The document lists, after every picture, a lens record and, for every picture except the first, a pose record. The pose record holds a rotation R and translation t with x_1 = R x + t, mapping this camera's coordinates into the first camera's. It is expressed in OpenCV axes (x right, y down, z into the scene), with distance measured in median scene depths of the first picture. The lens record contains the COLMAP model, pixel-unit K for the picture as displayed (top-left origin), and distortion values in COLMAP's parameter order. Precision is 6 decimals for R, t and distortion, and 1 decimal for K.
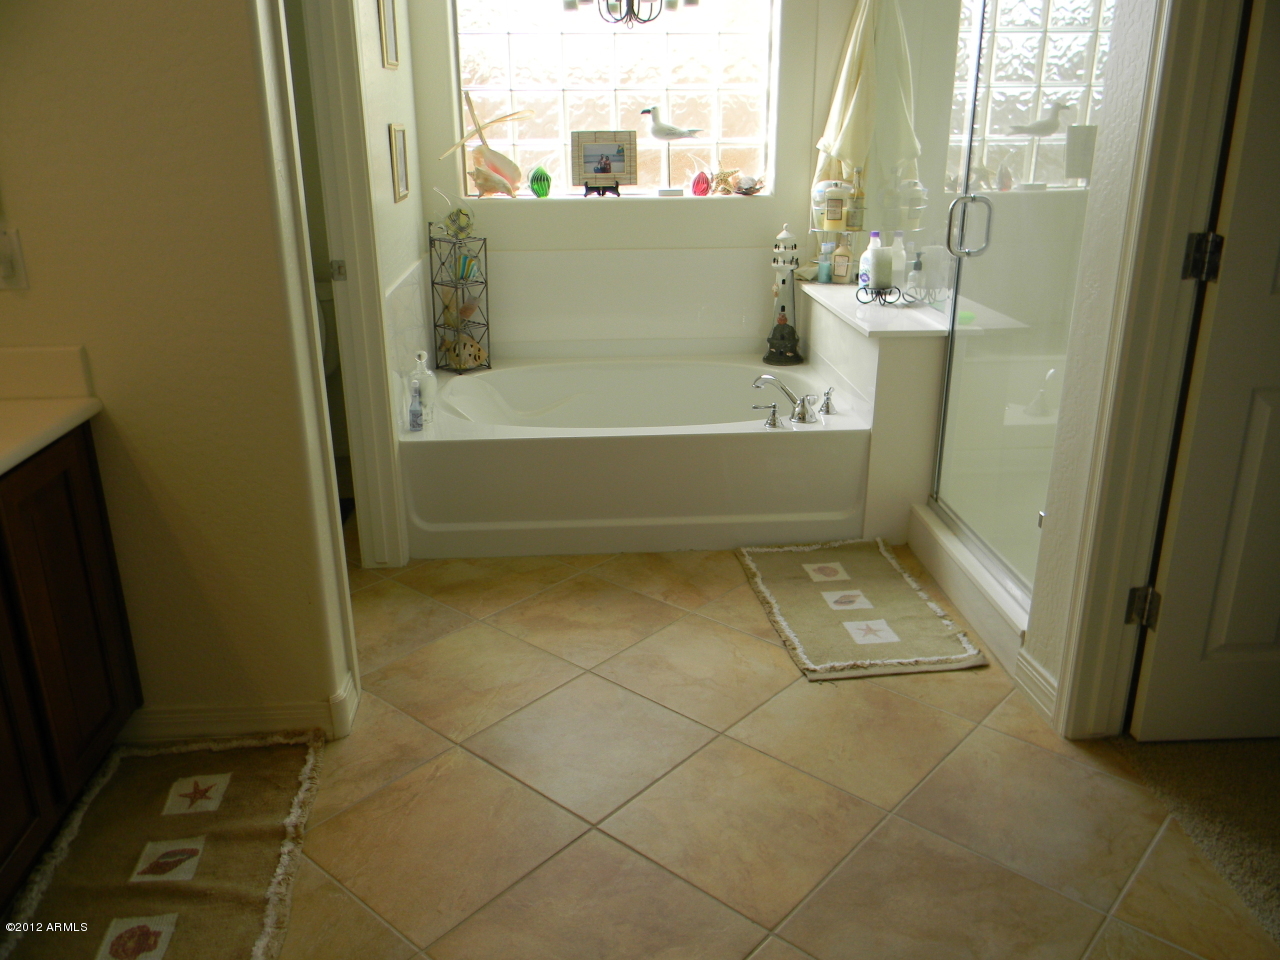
lens RADIAL K [[1021.9, 0, 630.7], [0, 1021.9, 478.8], [0, 0, 1]] dist [0.007876, -0.026807]
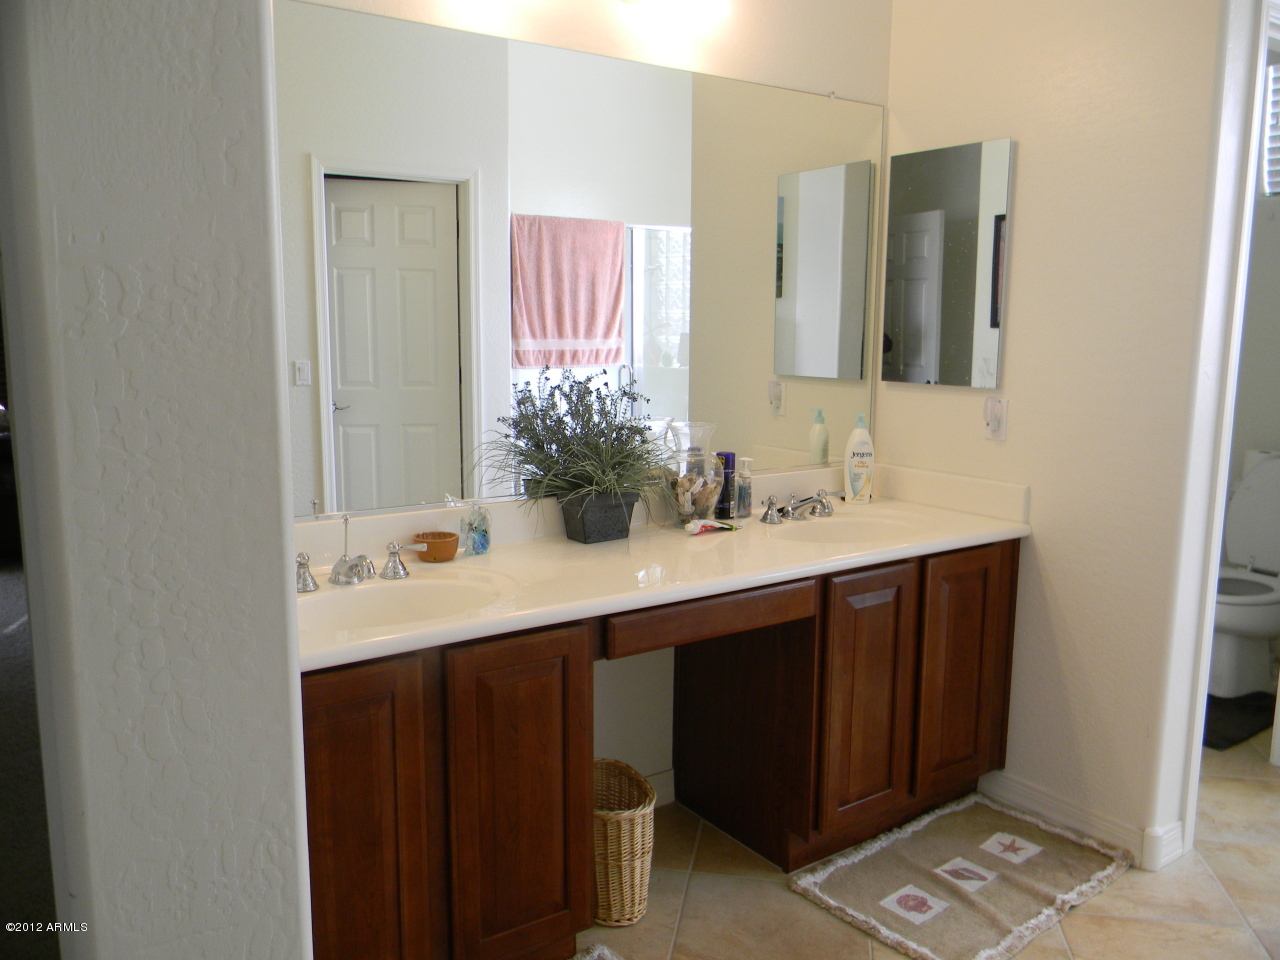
lens RADIAL K [[1021.9, 0, 630.7], [0, 1021.9, 478.8], [0, 0, 1]] dist [0.007876, -0.026807]
pose [[0.517477, 0.140796, -0.844034, 0.326963], [-0.298023, 0.954268, -0.023534, 0.049417], [0.802122, 0.263720, 0.535773, -0.154009]]
